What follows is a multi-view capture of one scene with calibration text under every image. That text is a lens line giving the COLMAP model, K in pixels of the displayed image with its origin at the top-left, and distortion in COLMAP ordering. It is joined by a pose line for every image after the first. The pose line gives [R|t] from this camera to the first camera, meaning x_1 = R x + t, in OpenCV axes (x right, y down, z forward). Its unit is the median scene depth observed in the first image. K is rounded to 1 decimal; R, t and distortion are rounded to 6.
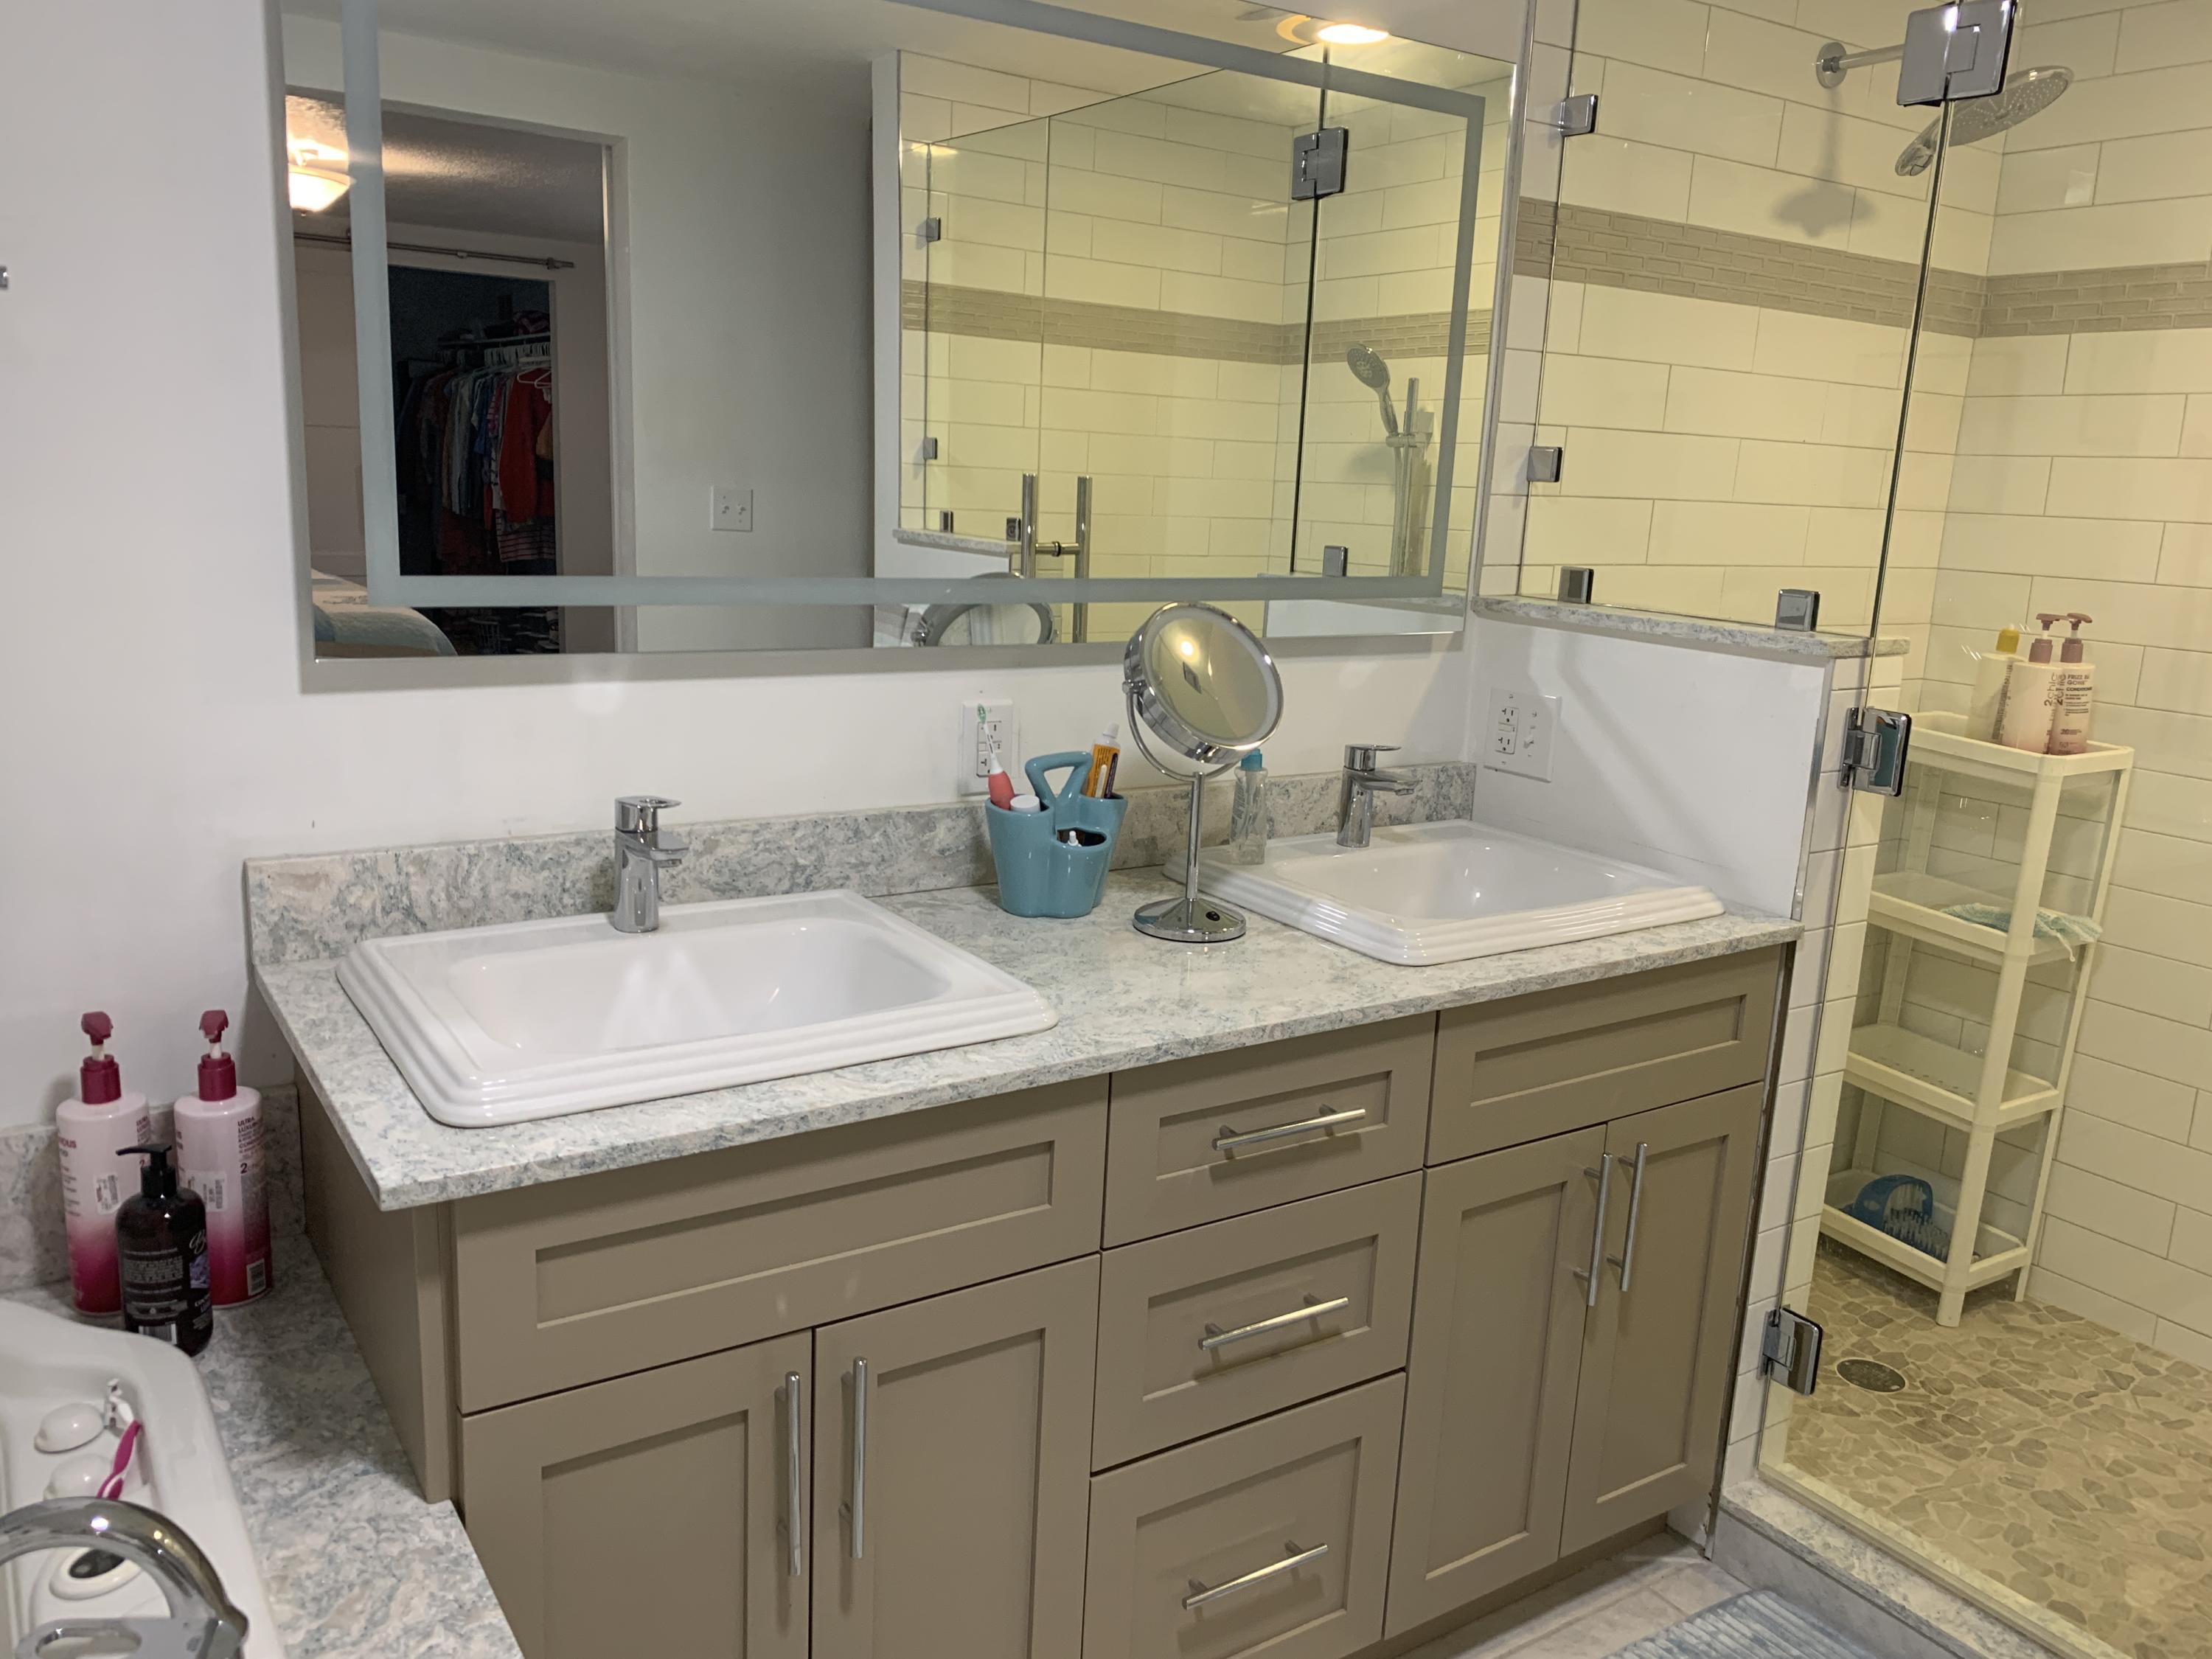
lens RADIAL K [[1683.1, 0, 1058.2], [0, 1683.1, 828.5], [0, 0, 1]] dist [0.000656, 0.002874]
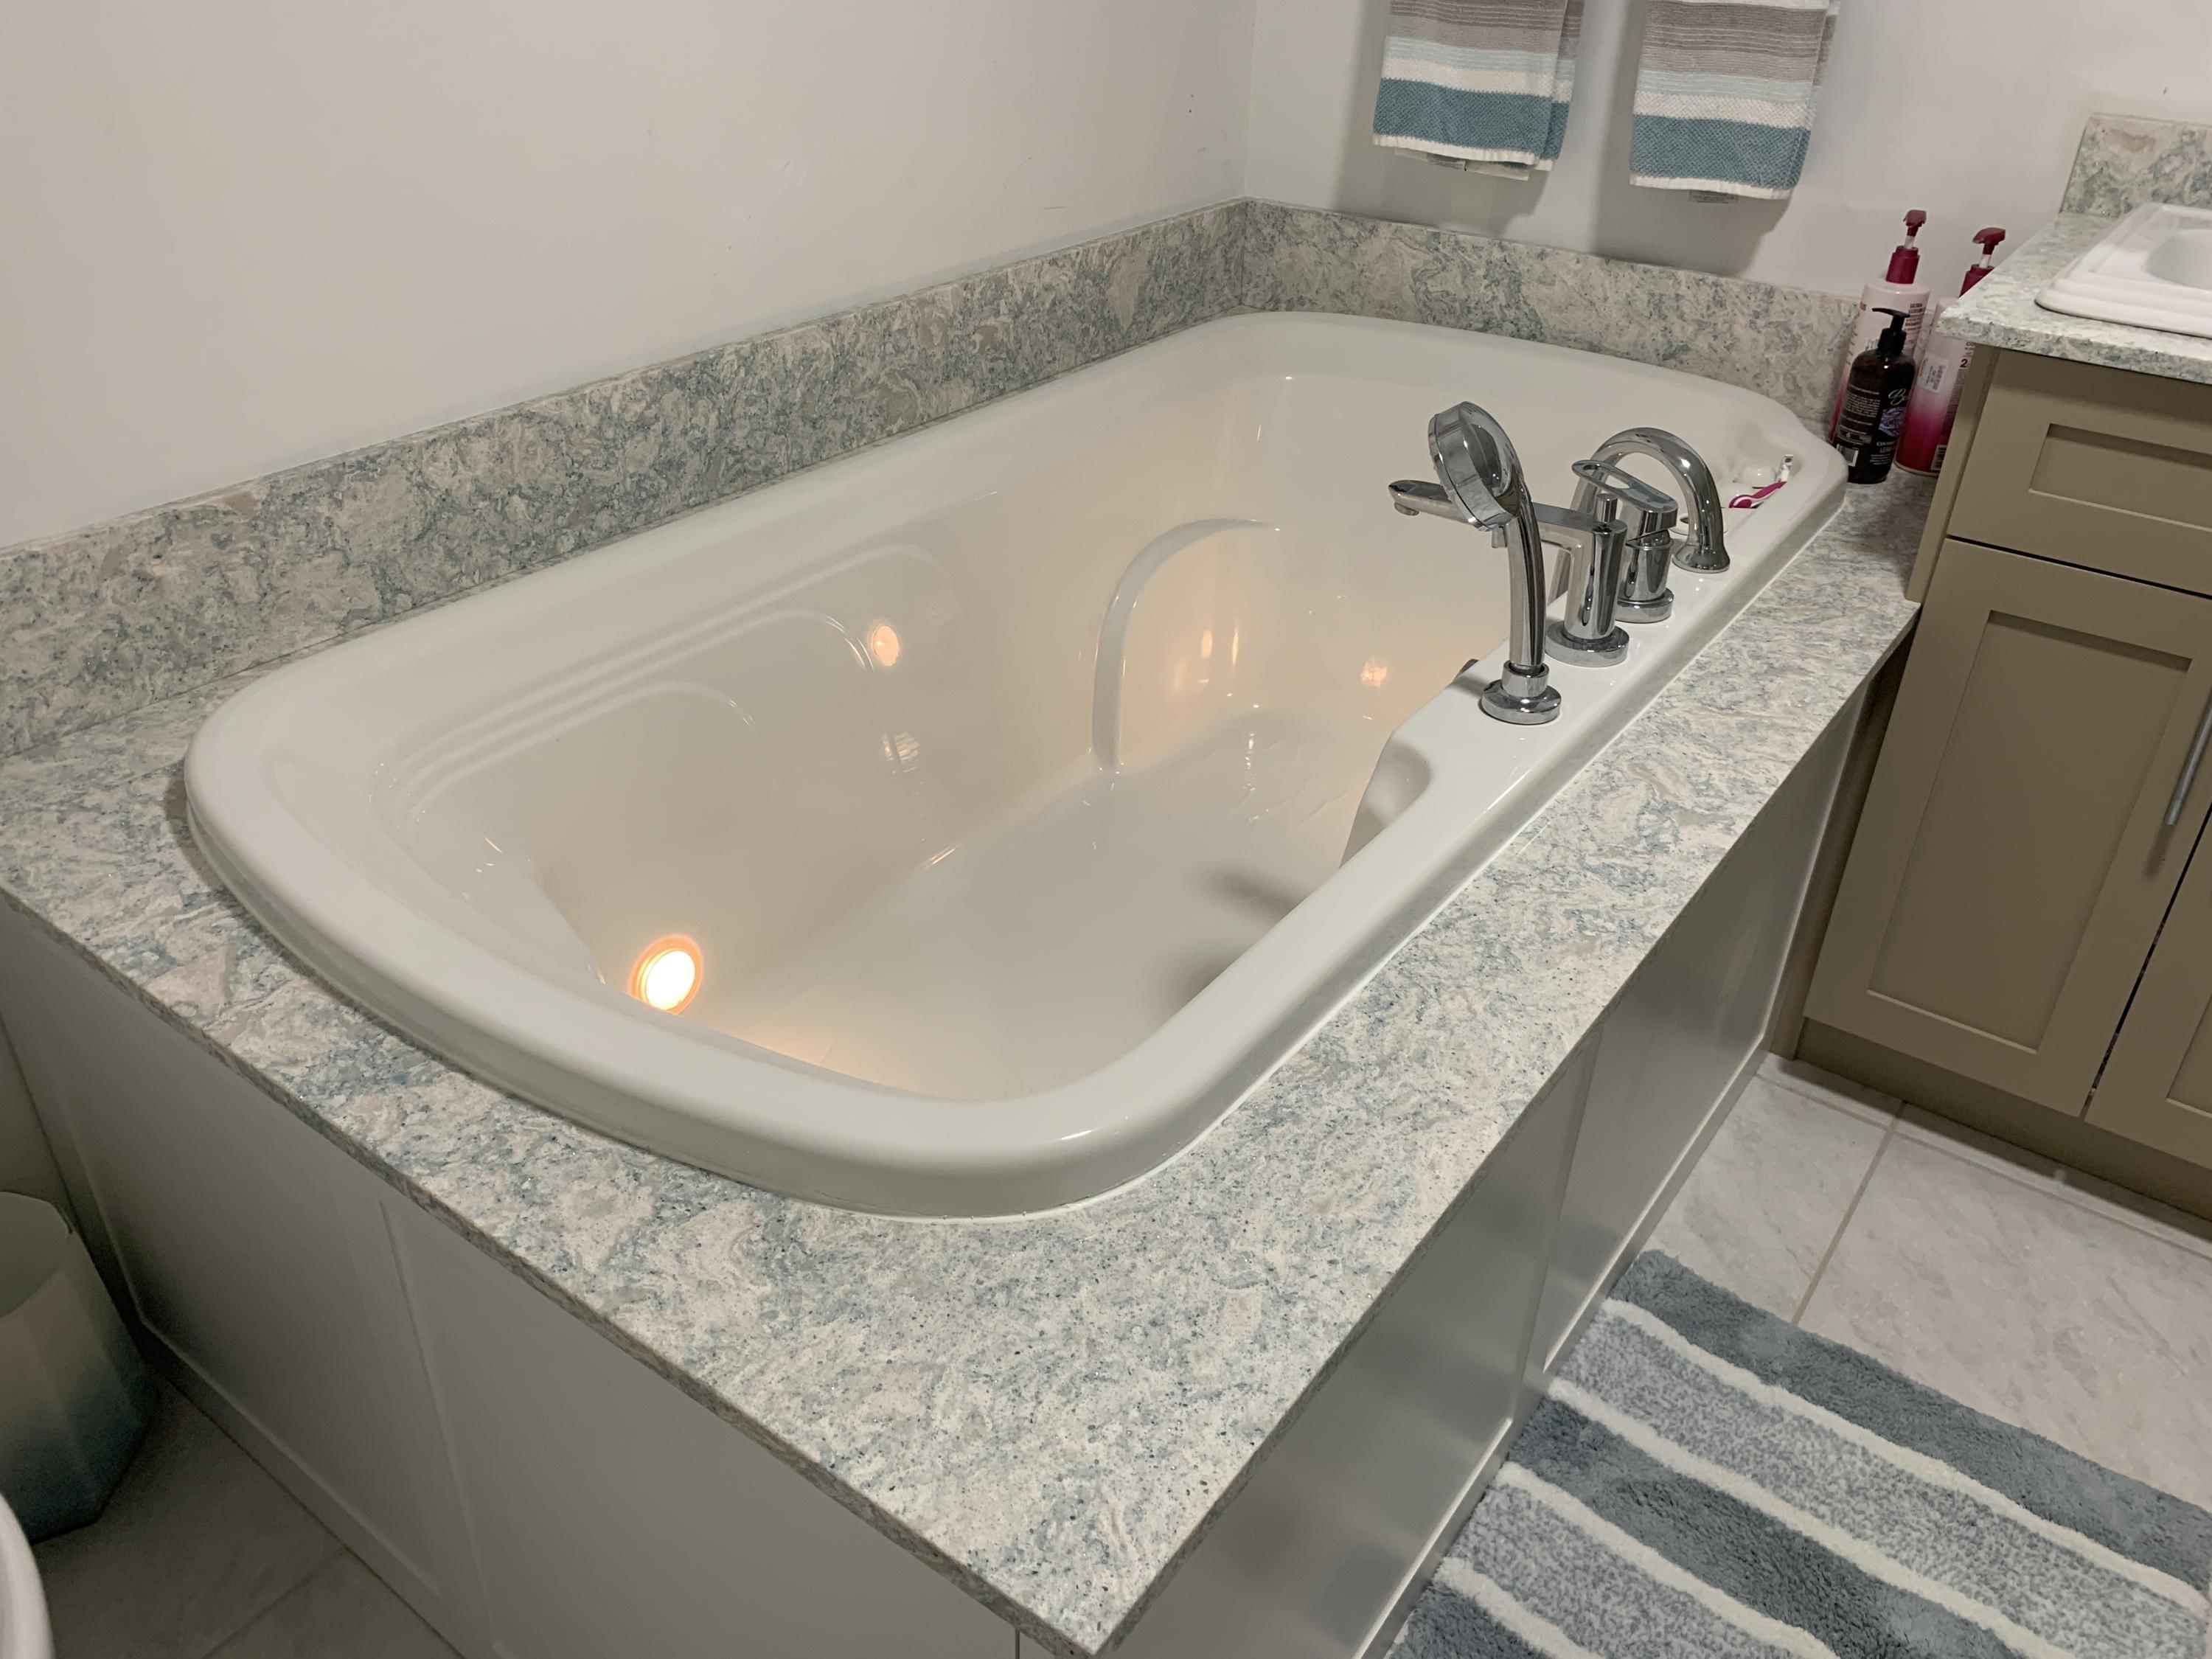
lens RADIAL K [[1683.5, 0, 1114.0], [0, 1683.5, 798.4], [0, 0, 1]] dist [0.037924, -0.051232]
pose [[0.364378, 0.449348, -0.815668, 0.424366], [-0.206985, 0.893054, 0.399515, 0.111945], [0.907957, 0.023257, 0.418417, -0.079187]]
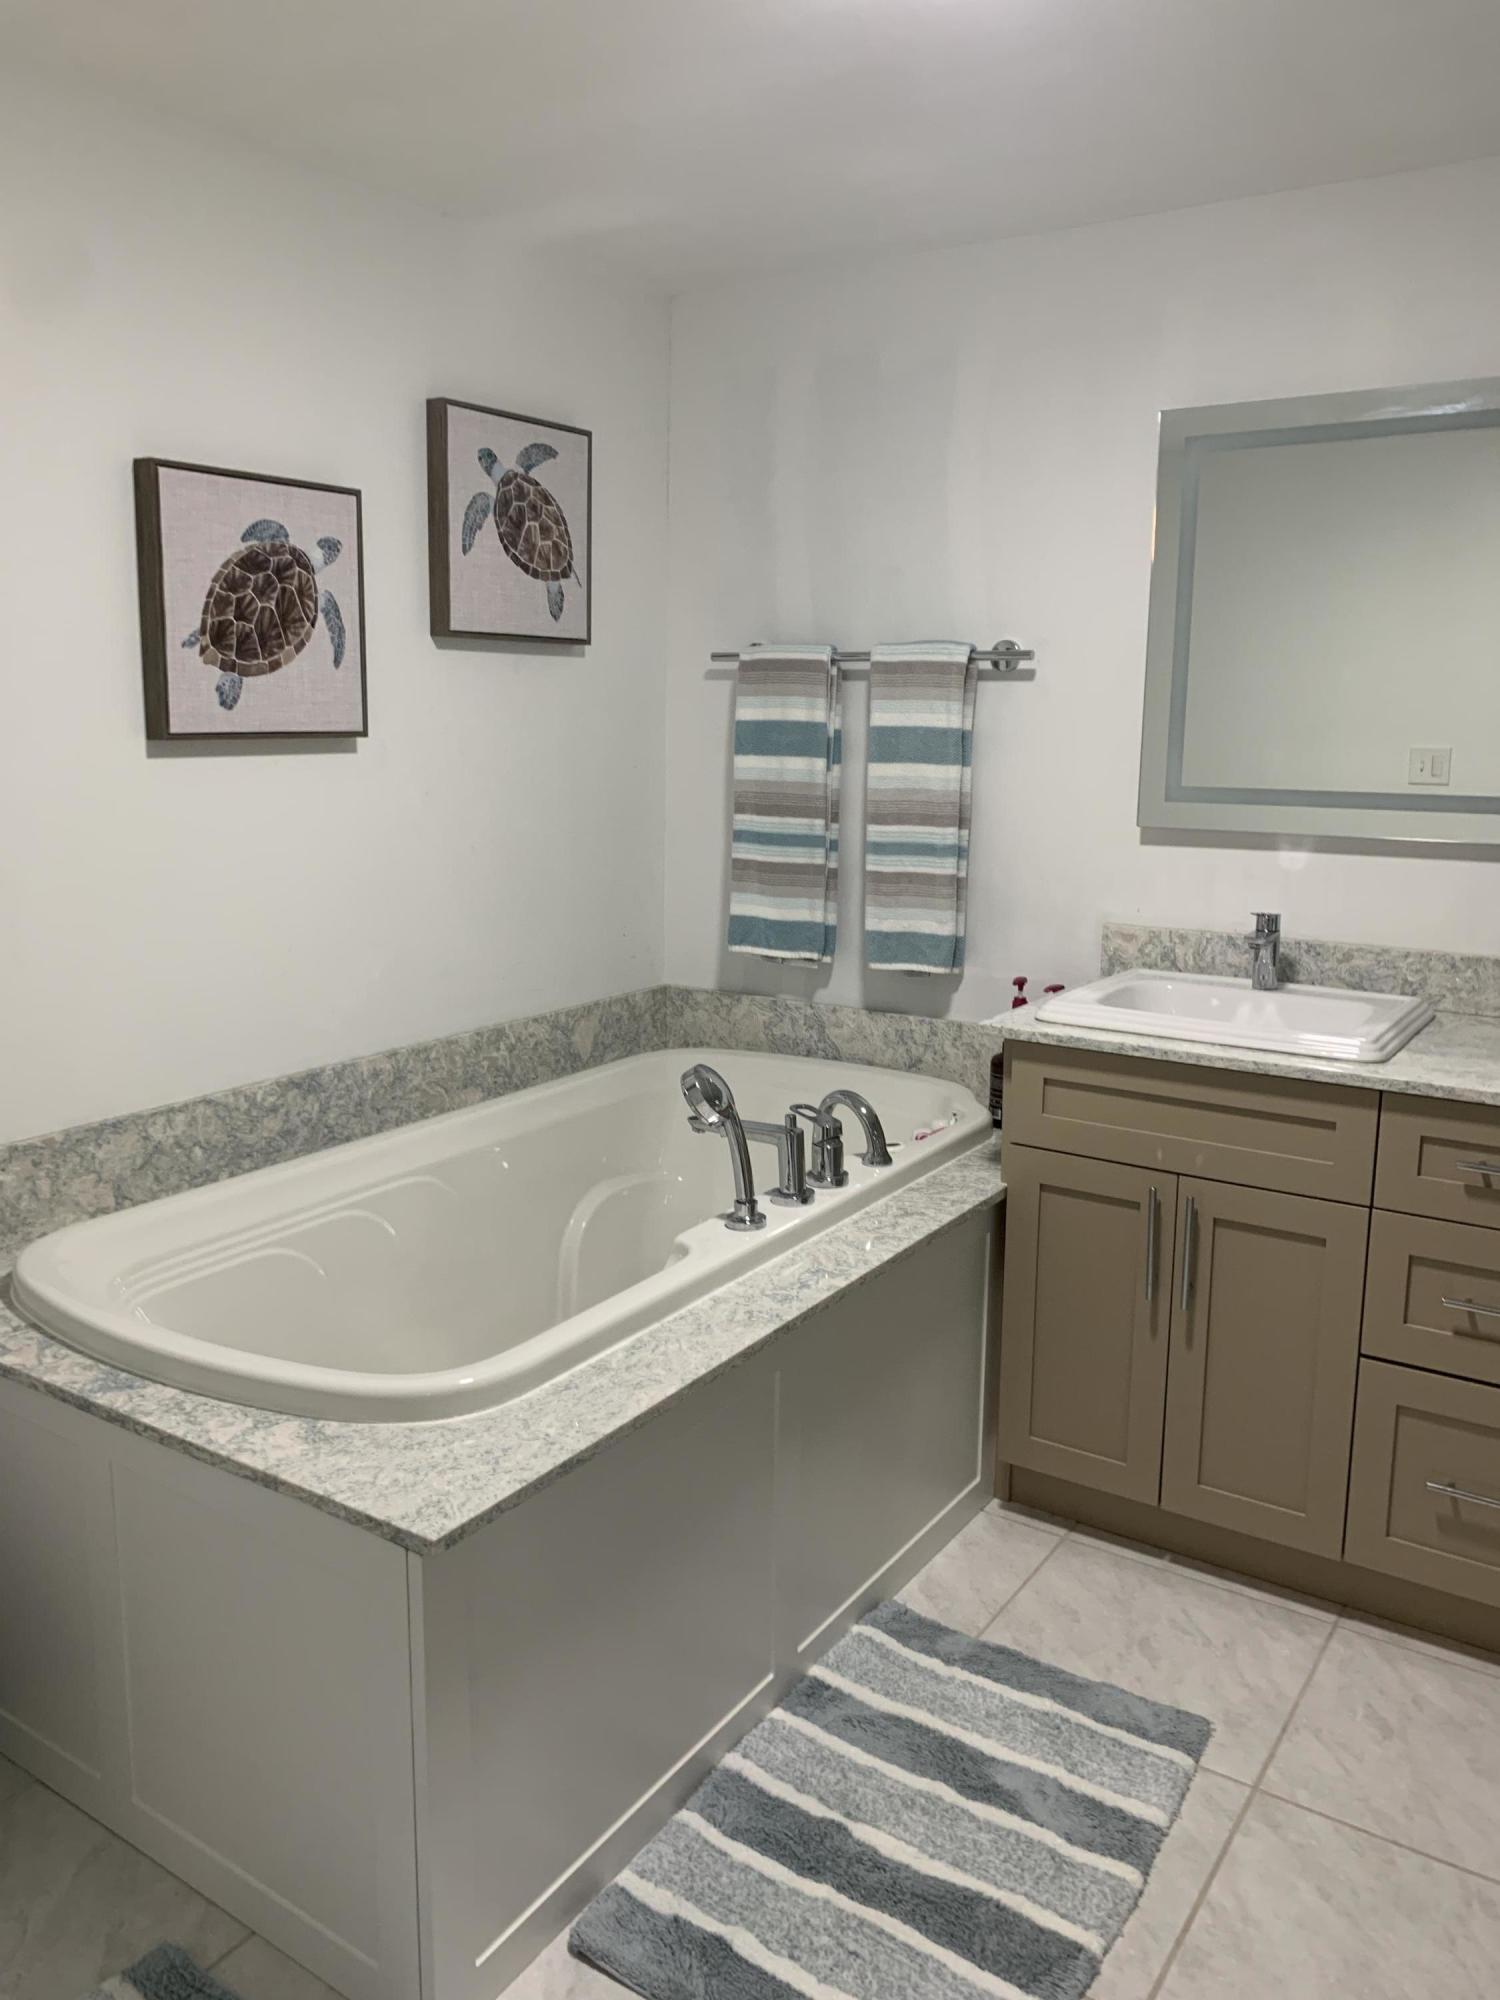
lens RADIAL K [[1520.6, 0, 750.0], [0, 1520.6, 1000.0], [0, 0, 1]] dist [0.079429, -0.199311]
pose [[0.402237, 0.134373, -0.905621, 1.037532], [-0.184847, 0.980719, 0.063415, 0.072431], [0.896681, 0.141894, 0.419320, -0.158628]]
